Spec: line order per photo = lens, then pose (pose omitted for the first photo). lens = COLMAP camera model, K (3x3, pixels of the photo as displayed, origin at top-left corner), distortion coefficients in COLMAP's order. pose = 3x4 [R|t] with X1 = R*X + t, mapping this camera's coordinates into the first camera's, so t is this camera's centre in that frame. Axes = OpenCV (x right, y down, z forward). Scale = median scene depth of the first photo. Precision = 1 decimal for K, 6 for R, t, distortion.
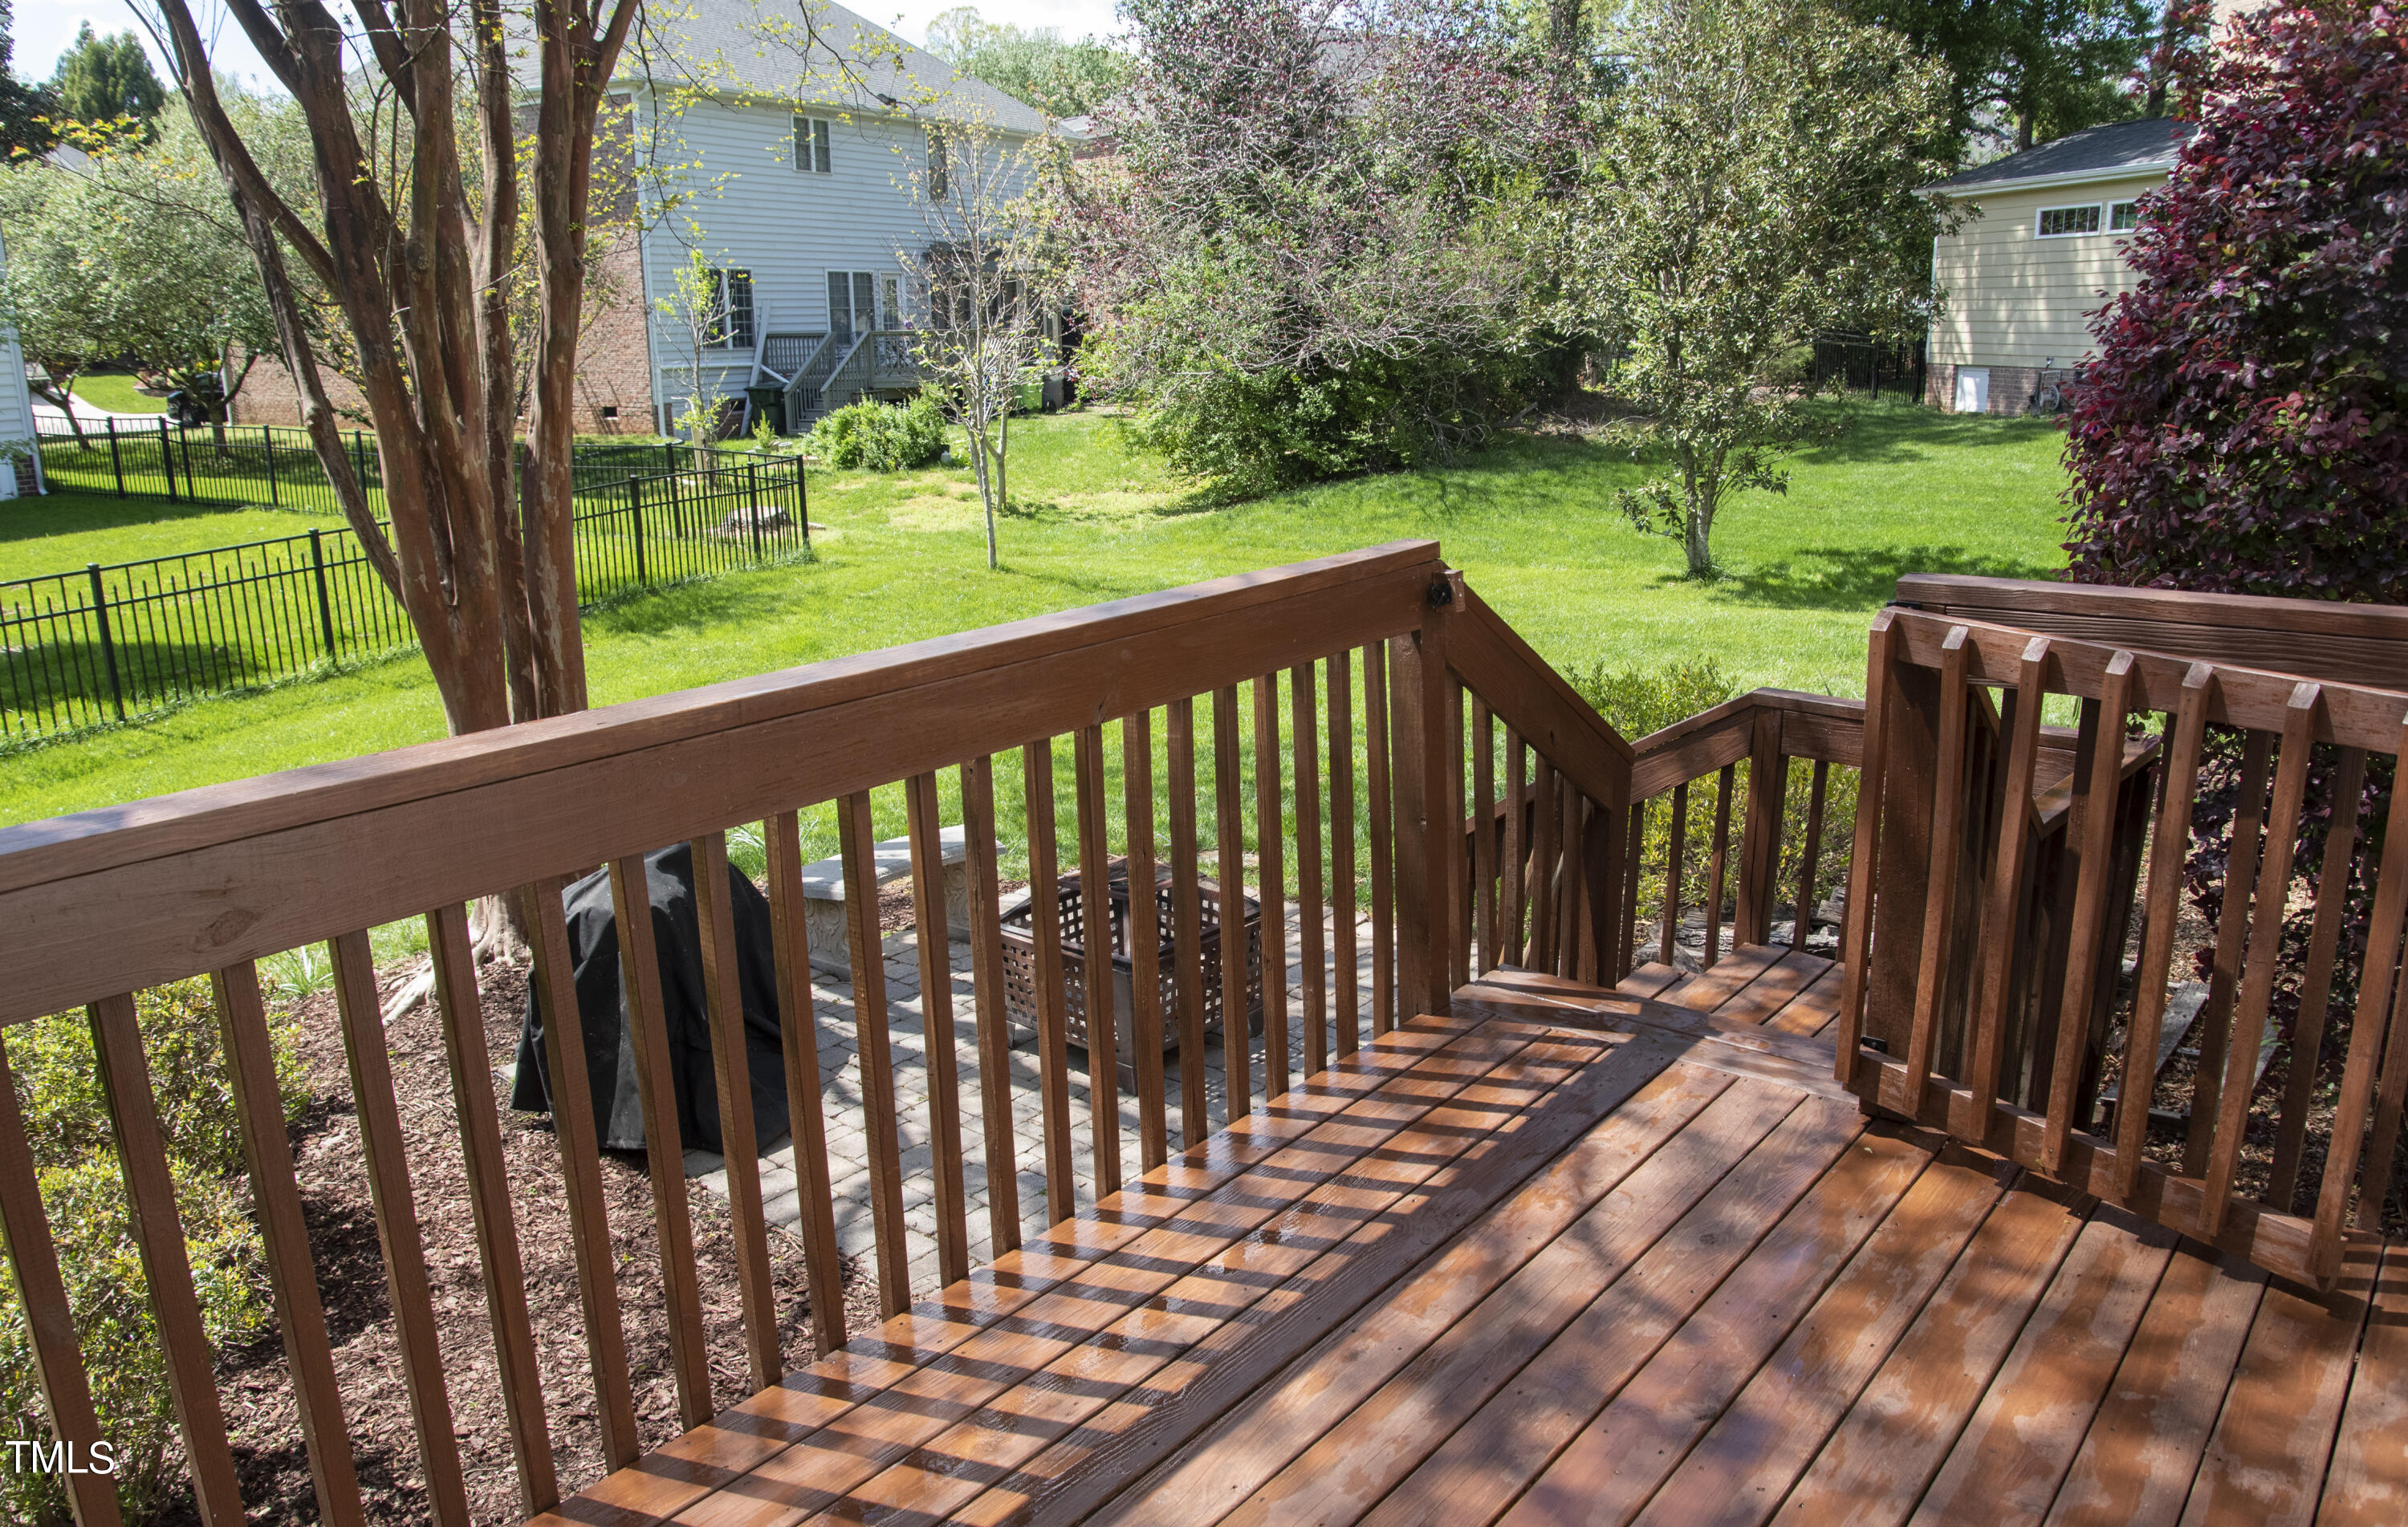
lens RADIAL K [[1694.0, 0, 1204.0], [0, 1694.0, 763.5], [0, 0, 1]] dist [-0.001042, -0.000174]
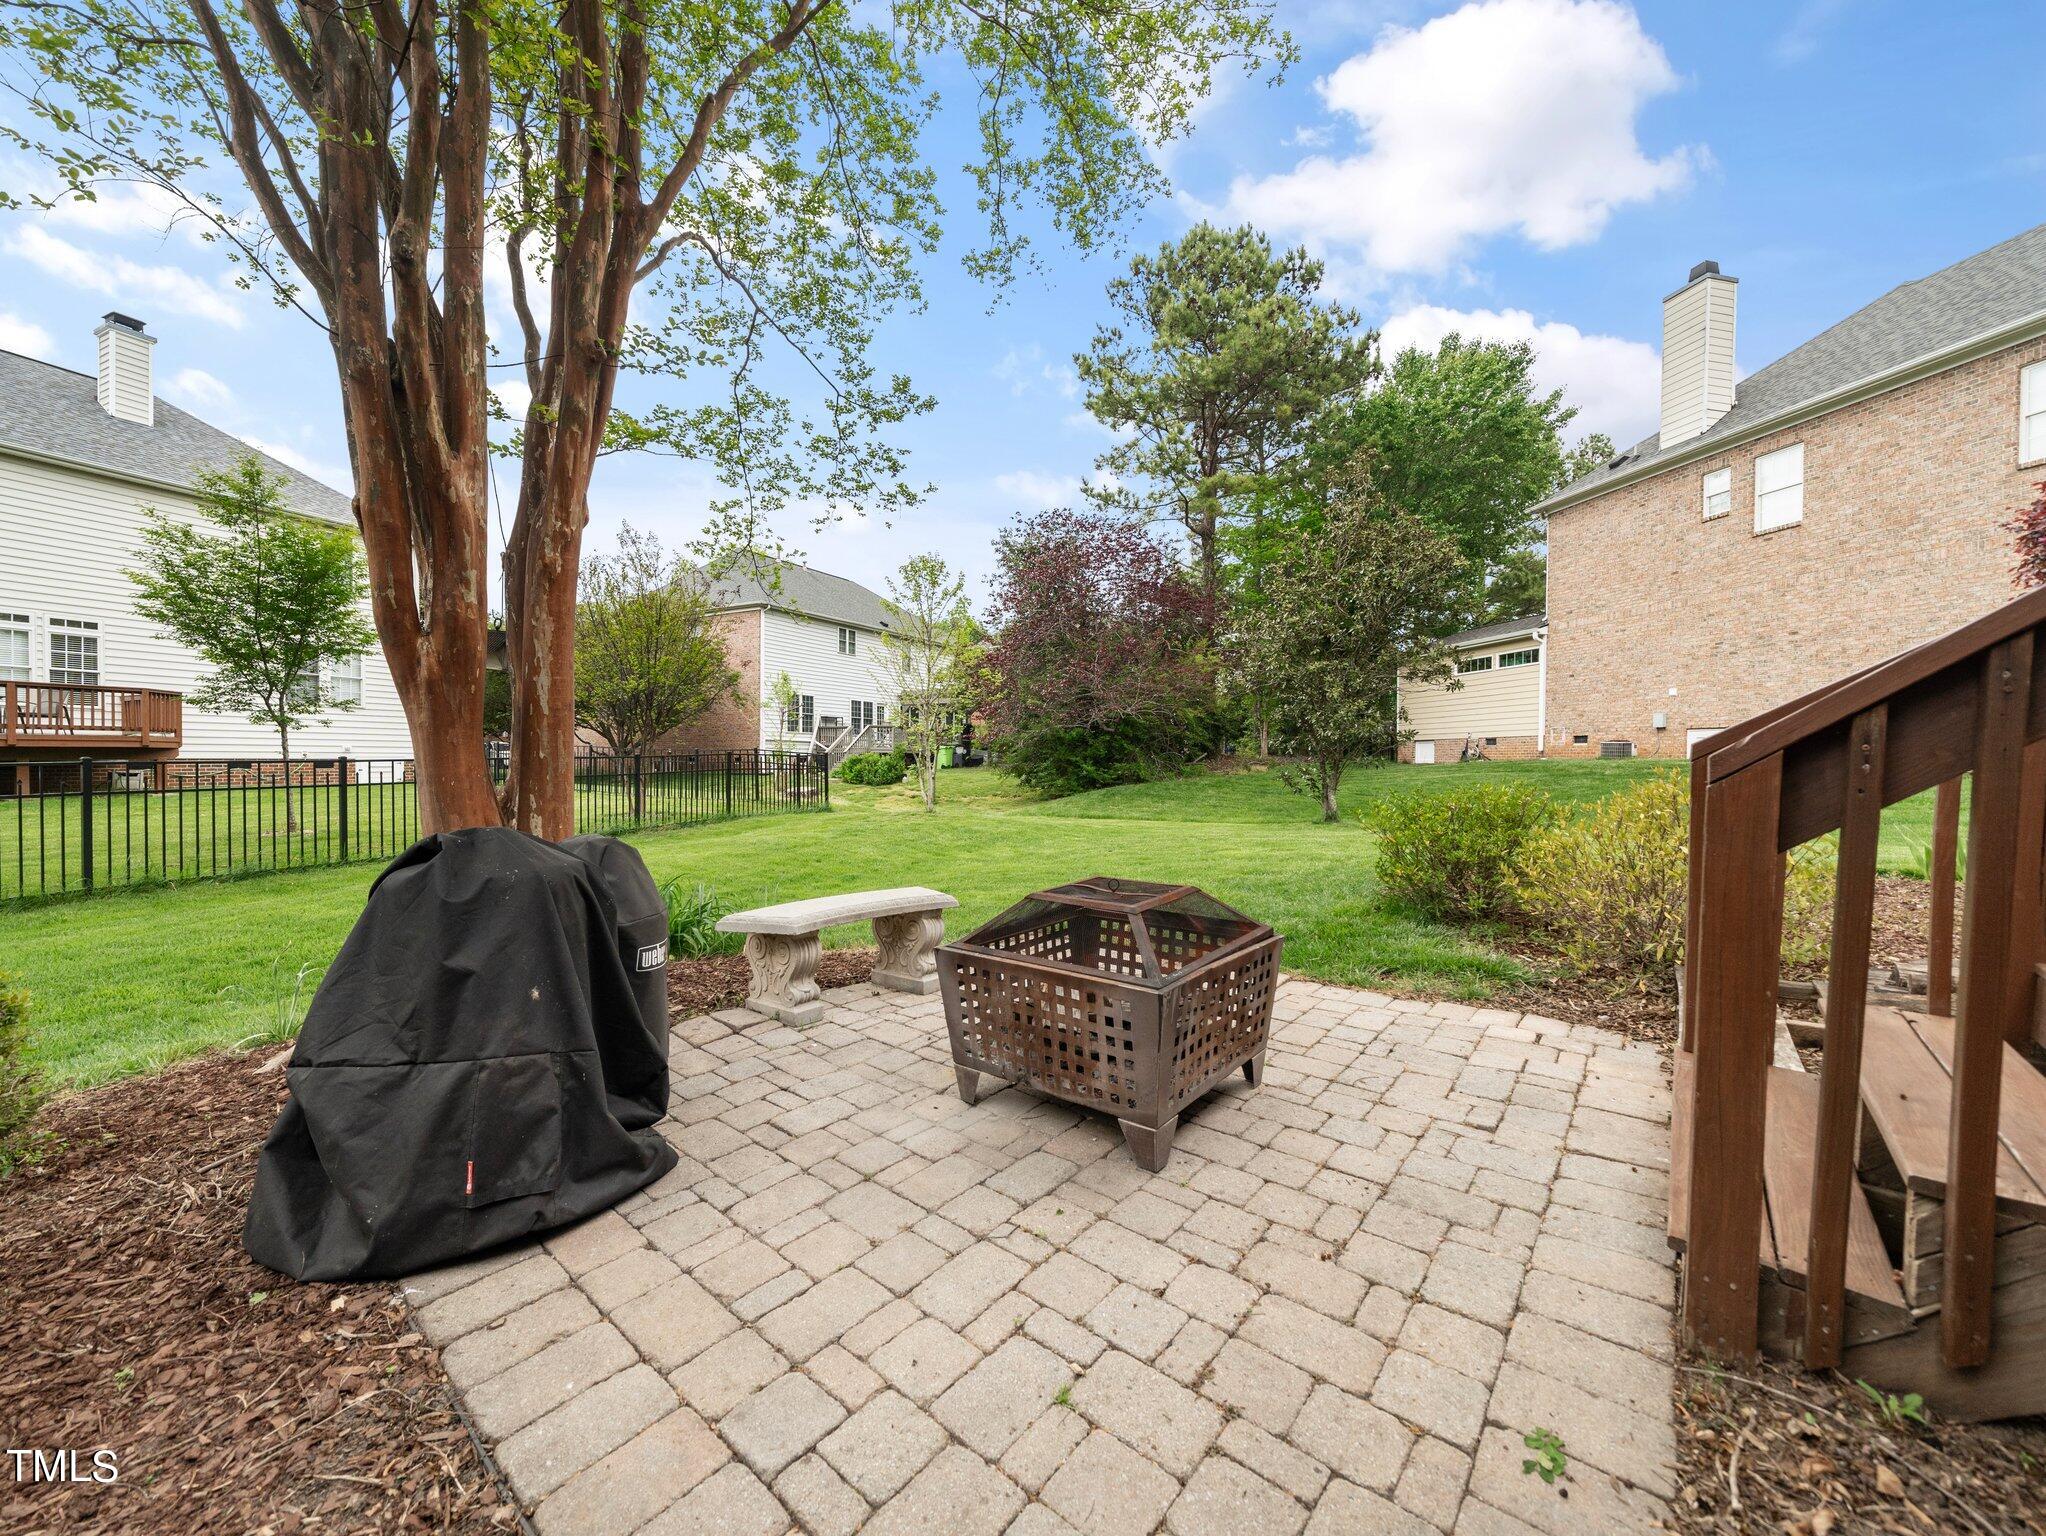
lens RADIAL K [[800.0, 0, 1023.0], [0, 800.0, 768.0], [0, 0, 1]] dist [0.000206, 0.000001]
pose [[0.999896, 0.014411, -0.000052, -0.017205], [-0.014051, 0.974071, -0.225804, 0.016405], [-0.003203, 0.225781, 0.974173, 0.108251]]
